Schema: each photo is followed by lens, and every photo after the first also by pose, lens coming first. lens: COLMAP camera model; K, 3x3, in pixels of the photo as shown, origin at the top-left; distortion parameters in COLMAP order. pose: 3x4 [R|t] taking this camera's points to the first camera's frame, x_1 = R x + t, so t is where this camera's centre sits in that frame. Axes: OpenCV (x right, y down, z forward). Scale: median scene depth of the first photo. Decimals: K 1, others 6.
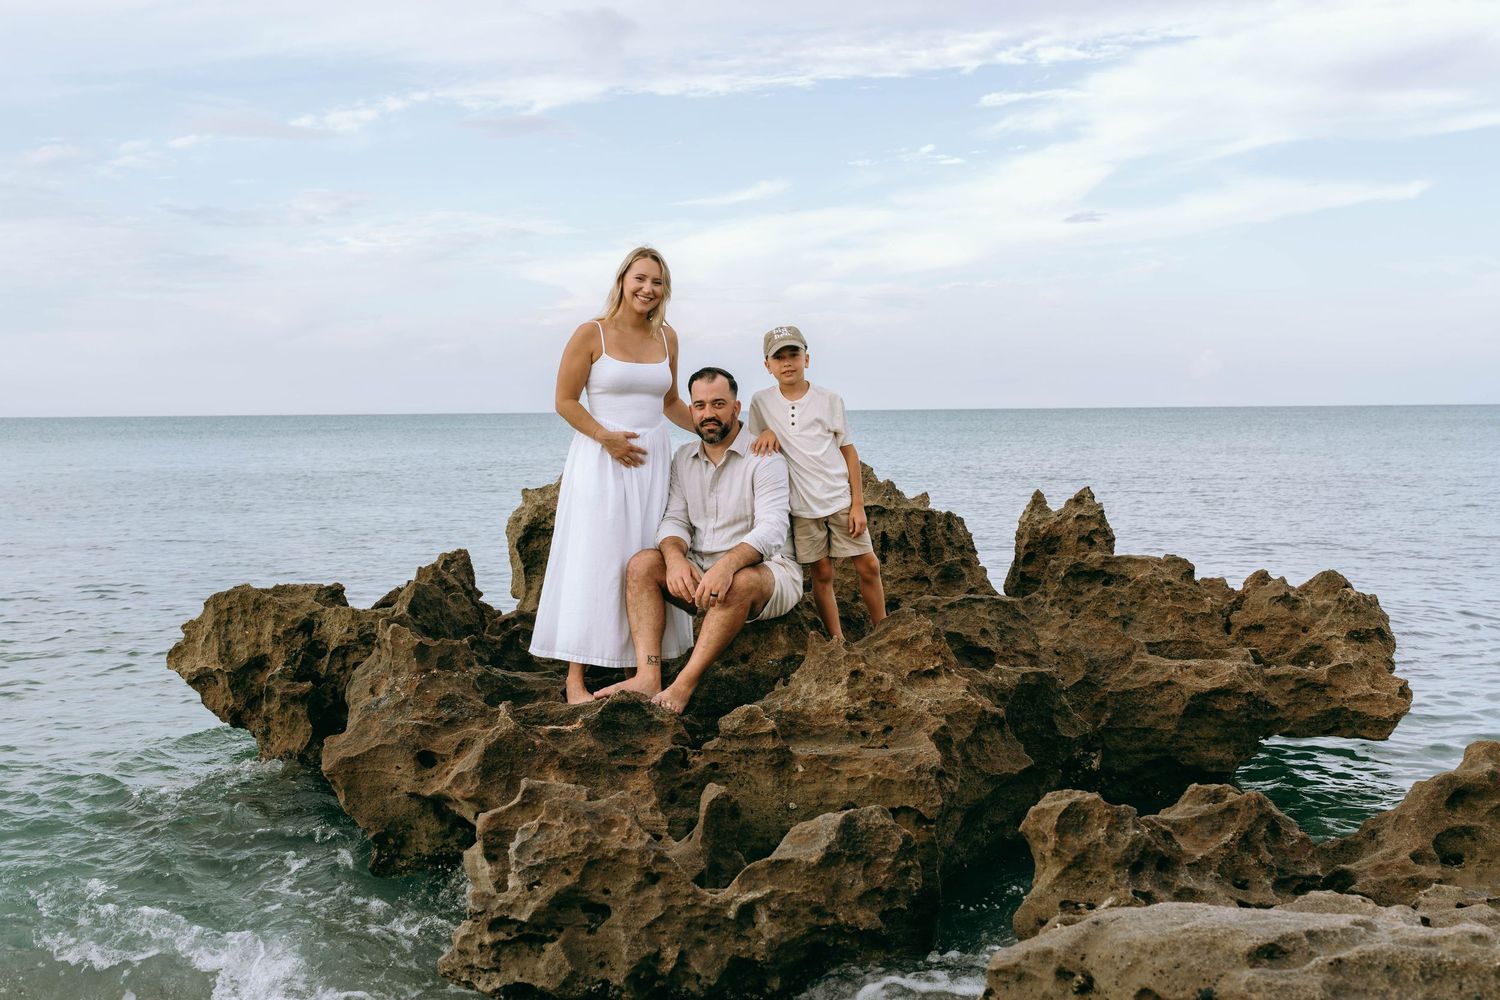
lens RADIAL K [[1542.1, 0, 699.7], [0, 1542.1, 498.5], [0, 0, 1]] dist [-0.001157, -0.012635]
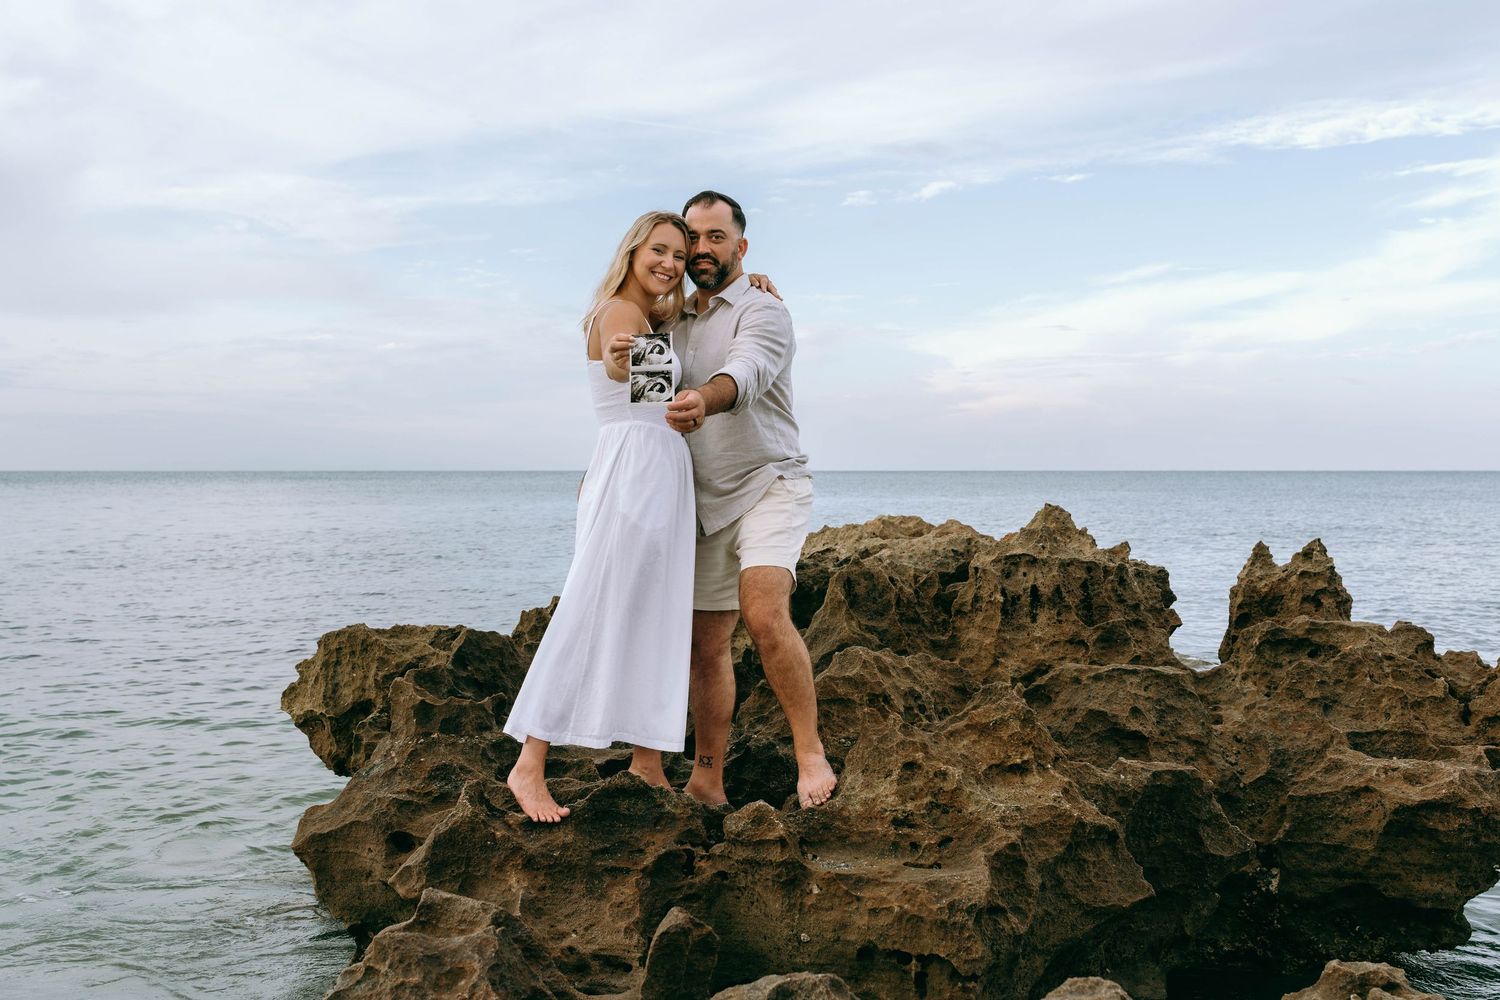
lens RADIAL K [[1376.9, 0, 787.9], [0, 1376.9, 502.8], [0, 0, 1]] dist [-0.004534, -0.003665]
pose [[0.981074, 0.013550, -0.193159, 0.149244], [-0.019910, 0.999320, -0.031024, 0.002807], [0.192608, 0.034283, 0.980677, 0.258378]]
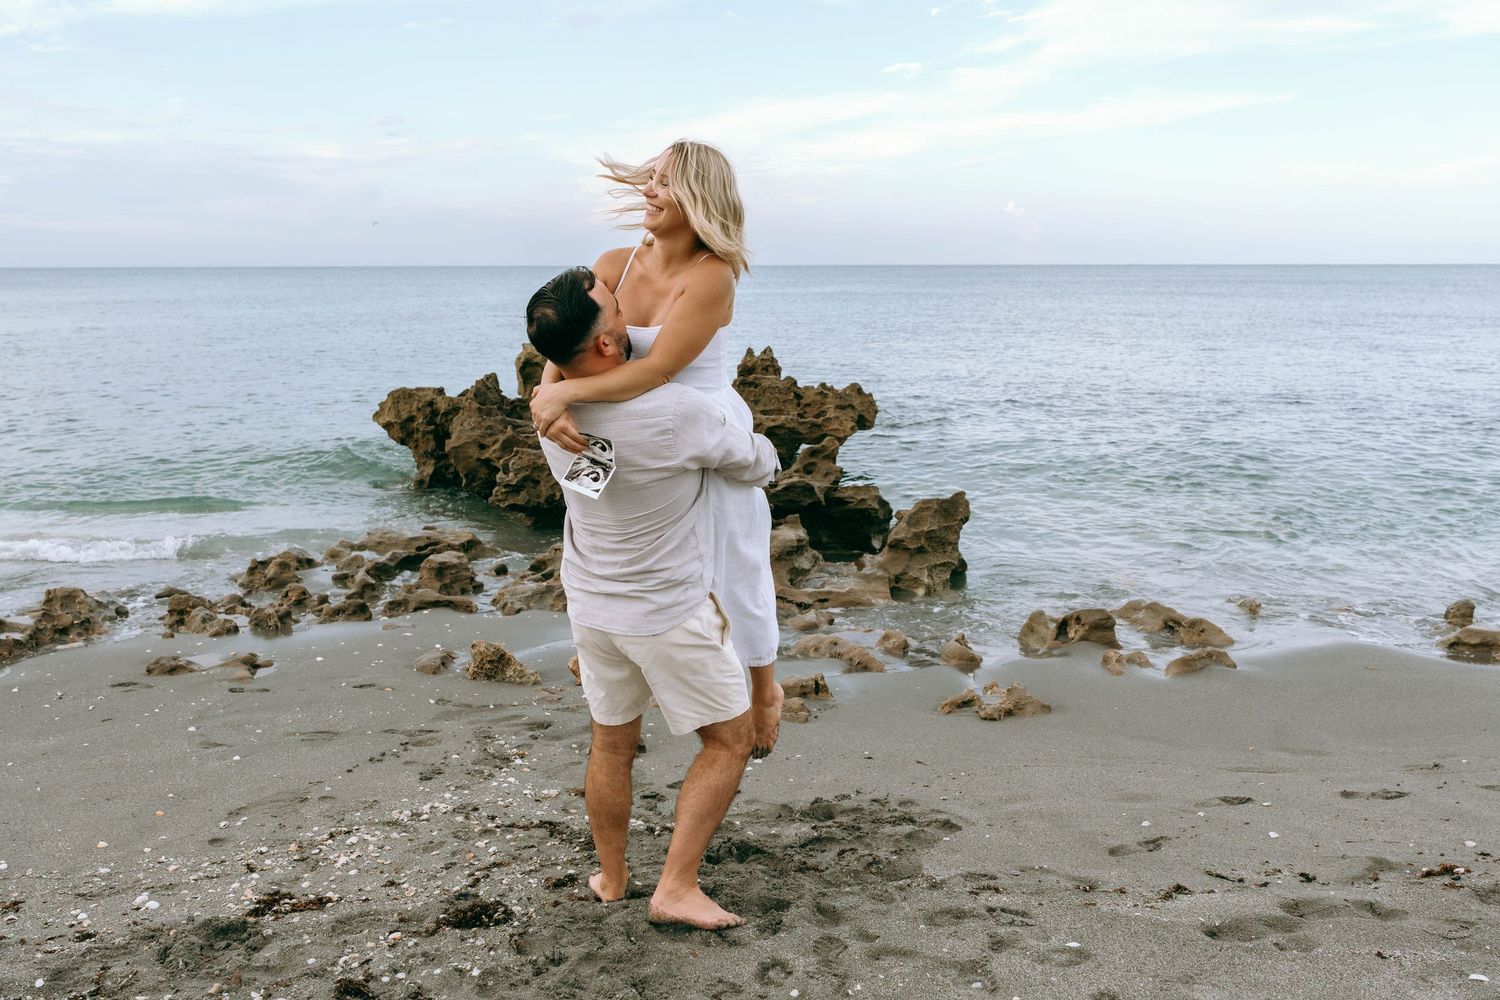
lens RADIAL K [[1178.1, 0, 718.0], [0, 1178.1, 496.7], [0, 0, 1]] dist [-0.000601, -0.001241]
pose [[0.999465, -0.000009, 0.032695, 0.162615], [-0.004527, 0.990328, 0.138669, -0.037942], [-0.032380, -0.138743, 0.989799, -1.029136]]
